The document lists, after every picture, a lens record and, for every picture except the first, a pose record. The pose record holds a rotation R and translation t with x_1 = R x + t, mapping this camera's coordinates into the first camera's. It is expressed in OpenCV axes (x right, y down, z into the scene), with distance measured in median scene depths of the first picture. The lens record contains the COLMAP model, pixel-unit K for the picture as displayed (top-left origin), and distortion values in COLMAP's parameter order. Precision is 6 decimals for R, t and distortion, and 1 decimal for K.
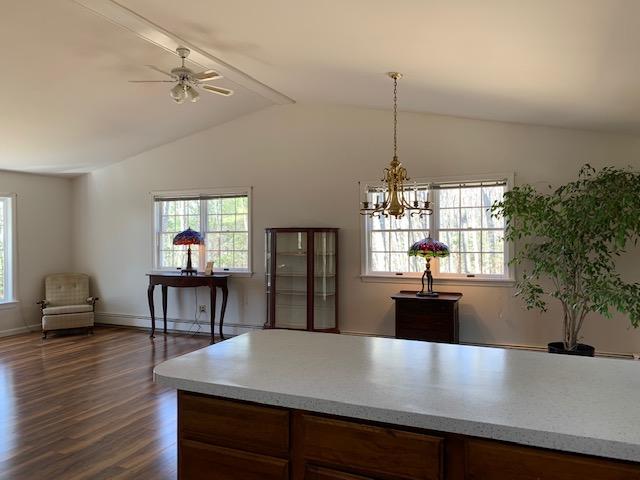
lens RADIAL K [[484.8, 0, 320.7], [0, 484.8, 239.1], [0, 0, 1]] dist [0.024629, -0.003217]
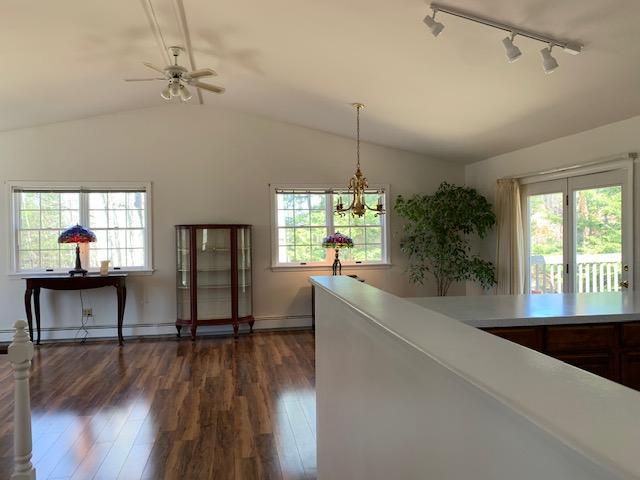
lens RADIAL K [[484.8, 0, 321.6], [0, 484.8, 239.5], [0, 0, 1]] dist [0.024629, -0.003217]
pose [[0.829345, -0.013919, 0.558564, -0.415761], [0.010699, 0.999902, 0.009031, 0.002356], [-0.558635, -0.001514, 0.829412, -0.006843]]
